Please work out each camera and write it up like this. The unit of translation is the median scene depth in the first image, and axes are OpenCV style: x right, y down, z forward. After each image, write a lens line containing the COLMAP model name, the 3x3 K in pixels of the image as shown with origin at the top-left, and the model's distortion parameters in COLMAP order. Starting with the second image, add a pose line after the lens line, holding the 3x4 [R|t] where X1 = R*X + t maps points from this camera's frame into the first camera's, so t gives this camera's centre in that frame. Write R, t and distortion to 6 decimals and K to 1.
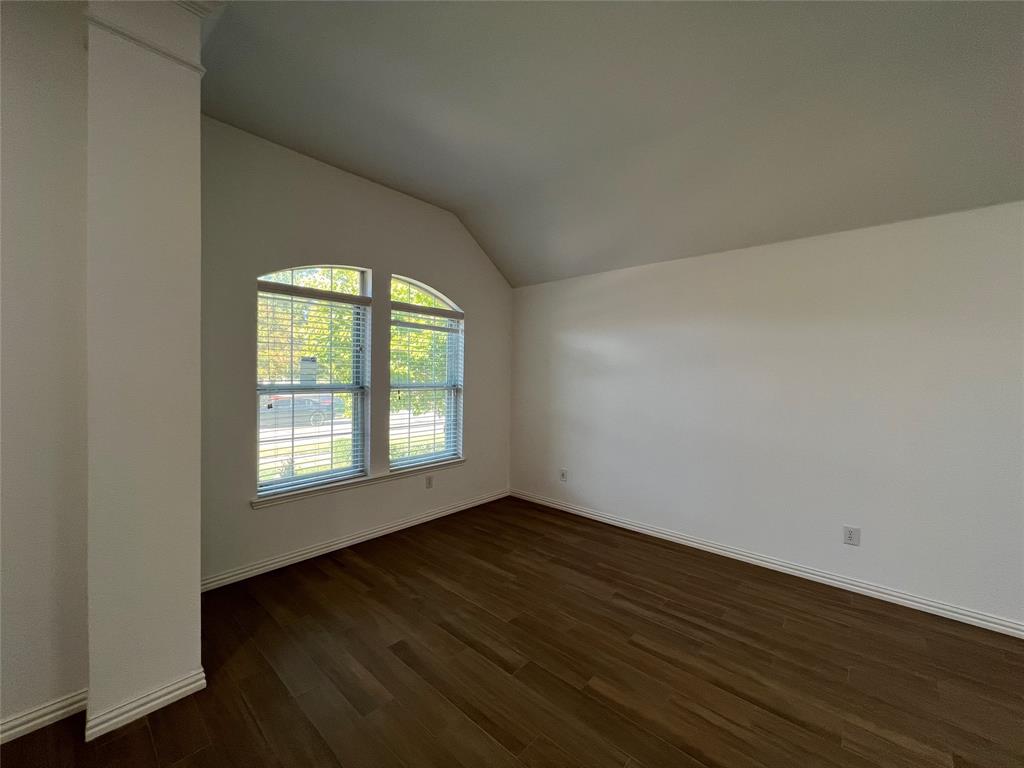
lens RADIAL K [[410.2, 0, 509.8], [0, 410.2, 383.3], [0, 0, 1]] dist [0.000273, -0.000145]
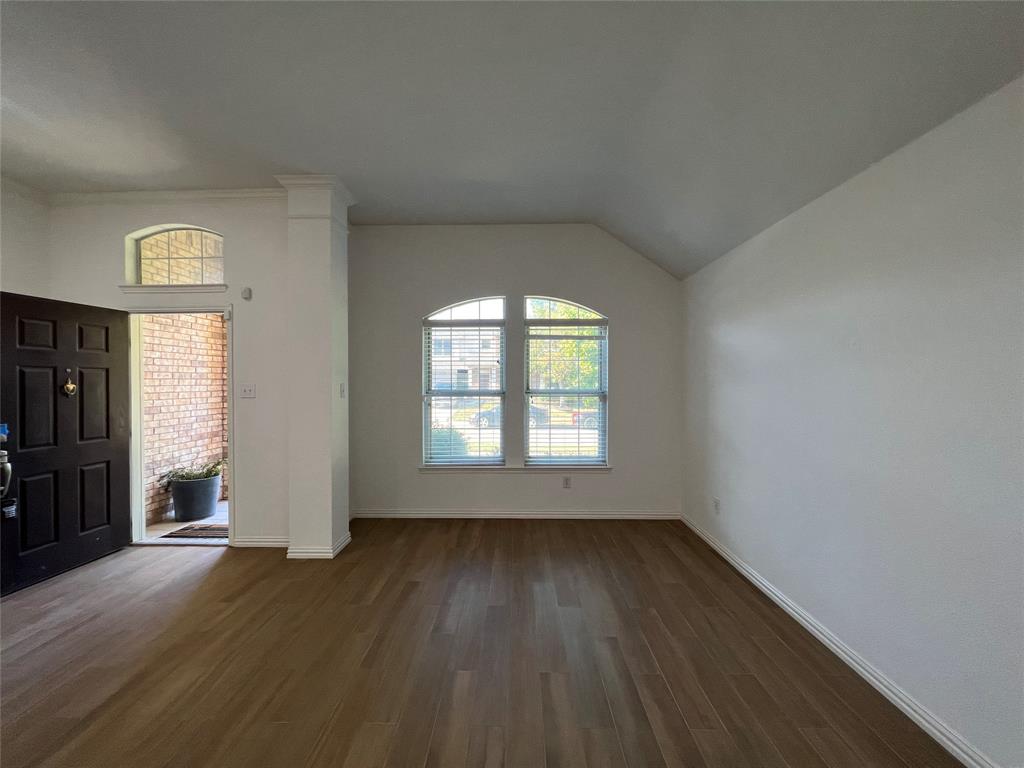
lens RADIAL K [[410.2, 0, 507.7], [0, 410.2, 381.7], [0, 0, 1]] dist [0.000273, -0.000145]
pose [[0.652016, -0.011855, -0.758113, 0.579982], [-0.004403, 0.999802, -0.019422, 0.000442], [0.758193, 0.016002, 0.651834, 0.207031]]
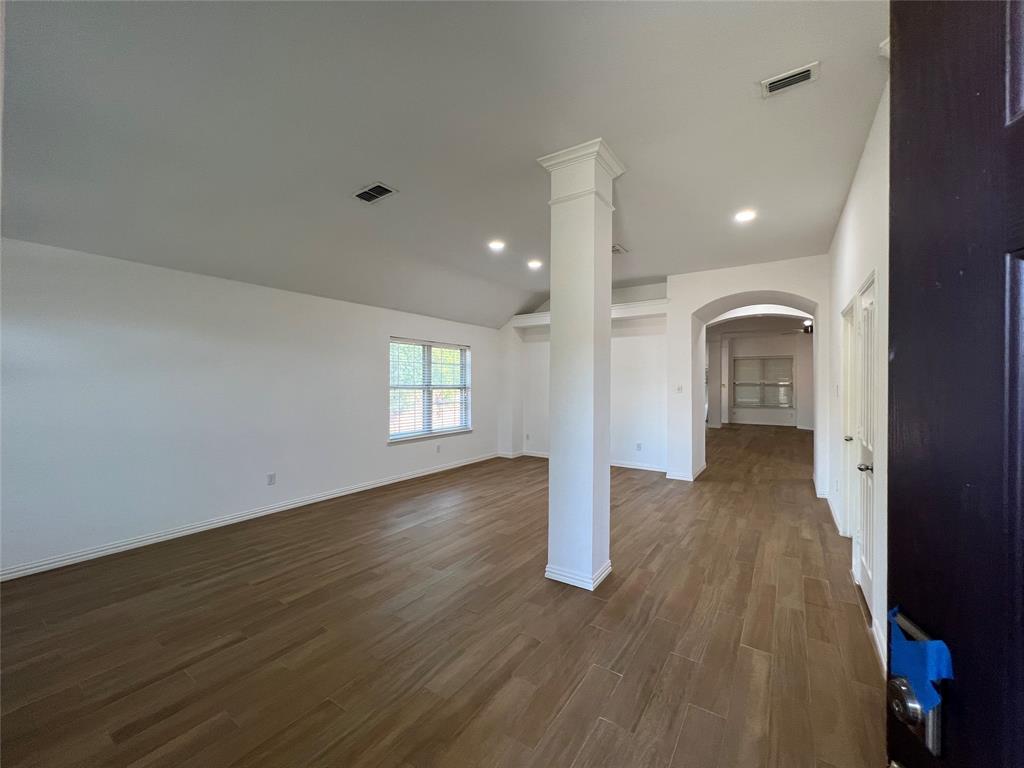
lens RADIAL K [[410.2, 0, 505.9], [0, 410.2, 380.0], [0, 0, 1]] dist [0.000273, -0.000145]
pose [[-0.121917, -0.010648, 0.992483, -0.675073], [0.016727, 0.999778, 0.012780, -0.014383], [-0.992399, 0.018159, -0.121712, 0.220091]]
